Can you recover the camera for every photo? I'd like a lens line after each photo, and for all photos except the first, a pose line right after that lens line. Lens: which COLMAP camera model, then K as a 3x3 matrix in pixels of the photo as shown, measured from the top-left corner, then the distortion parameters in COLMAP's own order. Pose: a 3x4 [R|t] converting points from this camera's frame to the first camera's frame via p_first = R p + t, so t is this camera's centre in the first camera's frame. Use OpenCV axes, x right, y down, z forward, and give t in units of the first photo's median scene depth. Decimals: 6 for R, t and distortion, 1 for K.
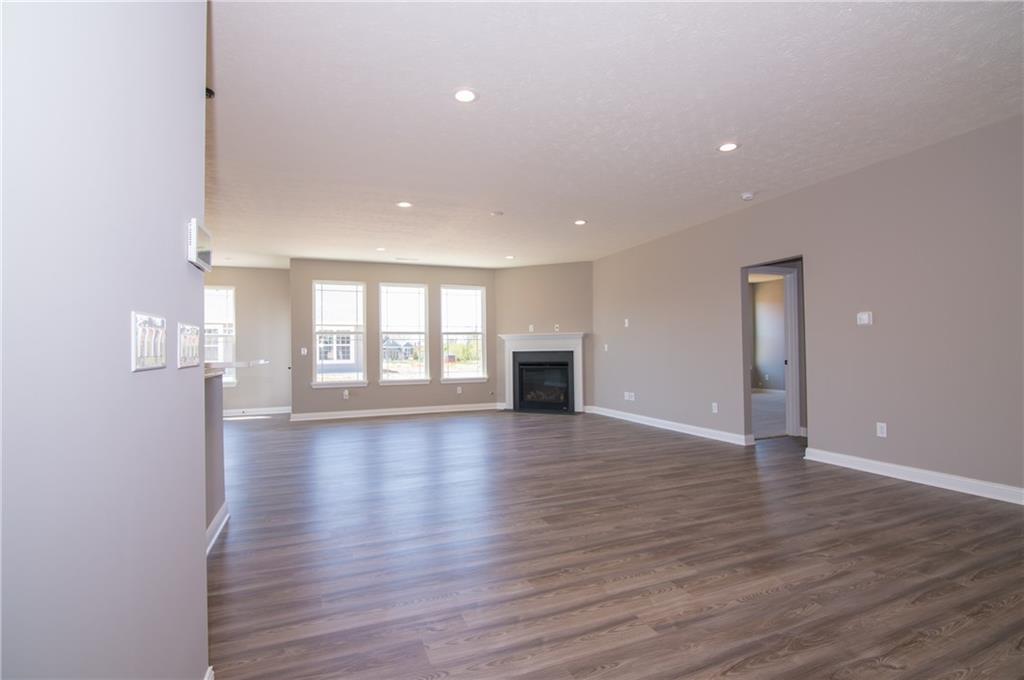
lens RADIAL K [[469.7, 0, 512.0], [0, 469.7, 340.0], [0, 0, 1]] dist [-0.004011, -0.012786]
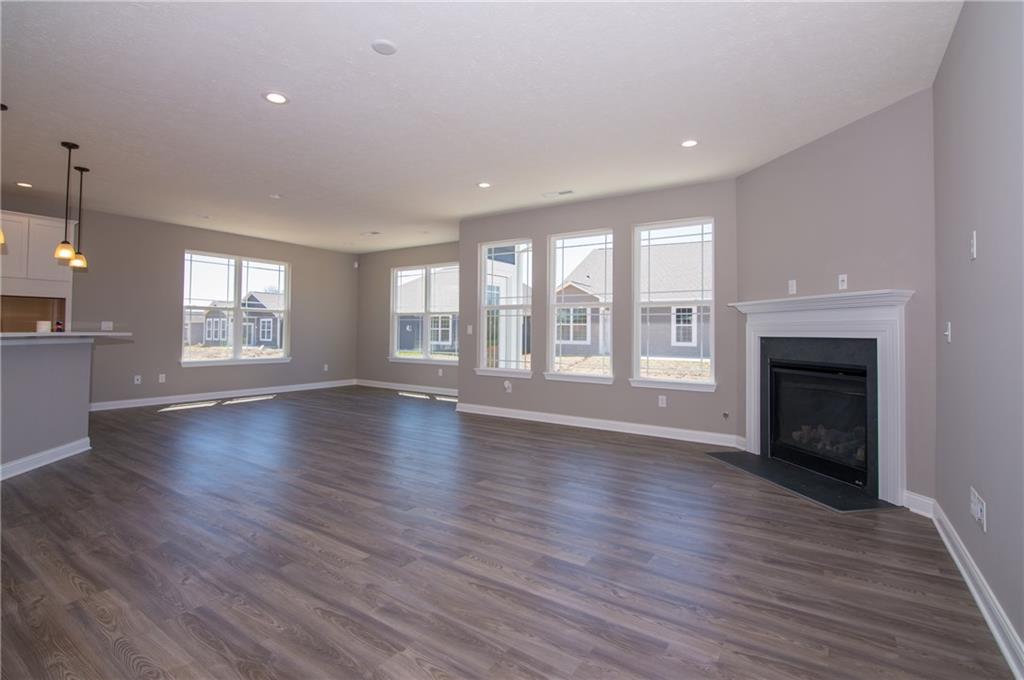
lens RADIAL K [[479.1, 0, 509.9], [0, 479.1, 321.4], [0, 0, 1]] dist [-0.018487, 0.000147]
pose [[0.555446, -0.001581, -0.831551, 0.274317], [0.002592, 0.999997, -0.000171, 0.007934], [0.831549, -0.002060, 0.555448, 0.517469]]
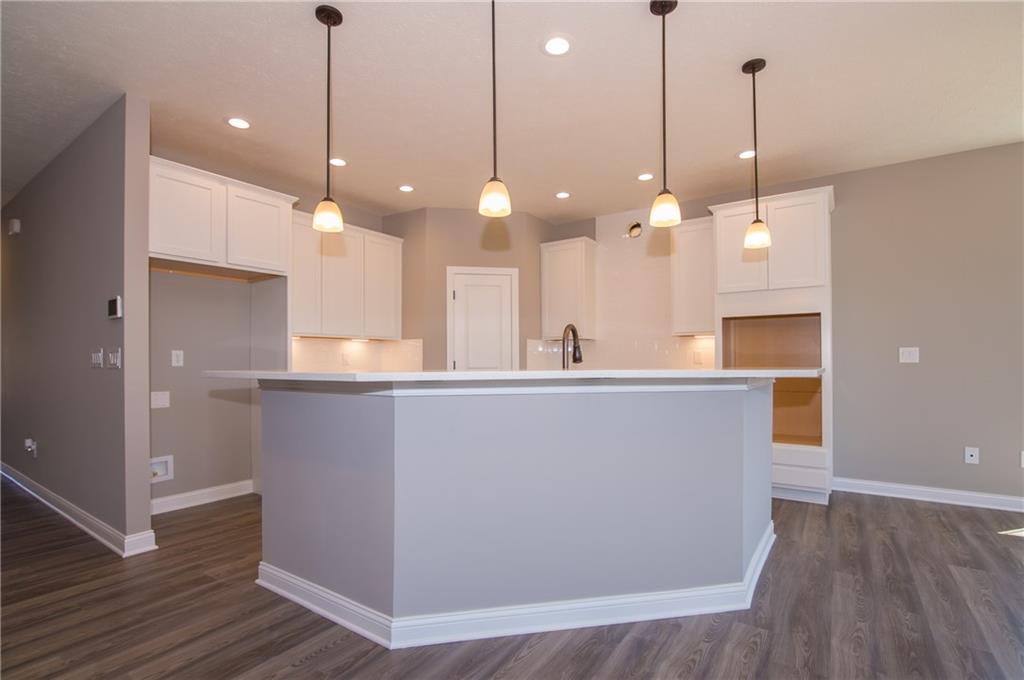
lens RADIAL K [[480.2, 0, 519.0], [0, 480.2, 363.5], [0, 0, 1]] dist [-0.013371, 0.000377]
pose [[-0.827770, 0.016710, -0.560819, -0.149868], [0.025071, 0.999660, -0.007220, 0.014930], [0.560508, -0.020036, -0.827907, 0.562466]]
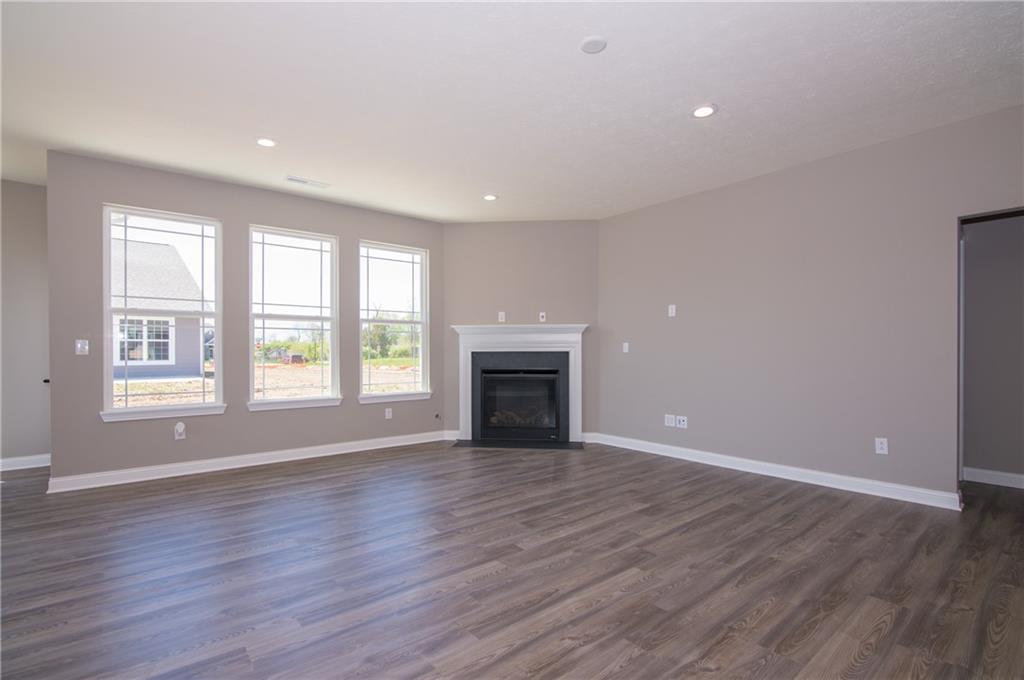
lens RADIAL K [[475.7, 0, 507.0], [0, 475.7, 350.9], [0, 0, 1]] dist [-0.012171, 0.000079]
pose [[0.956132, 0.010968, 0.292730, -0.147459], [-0.017366, 0.999664, 0.019268, 0.009736], [-0.292420, -0.023507, 0.956001, 0.361144]]
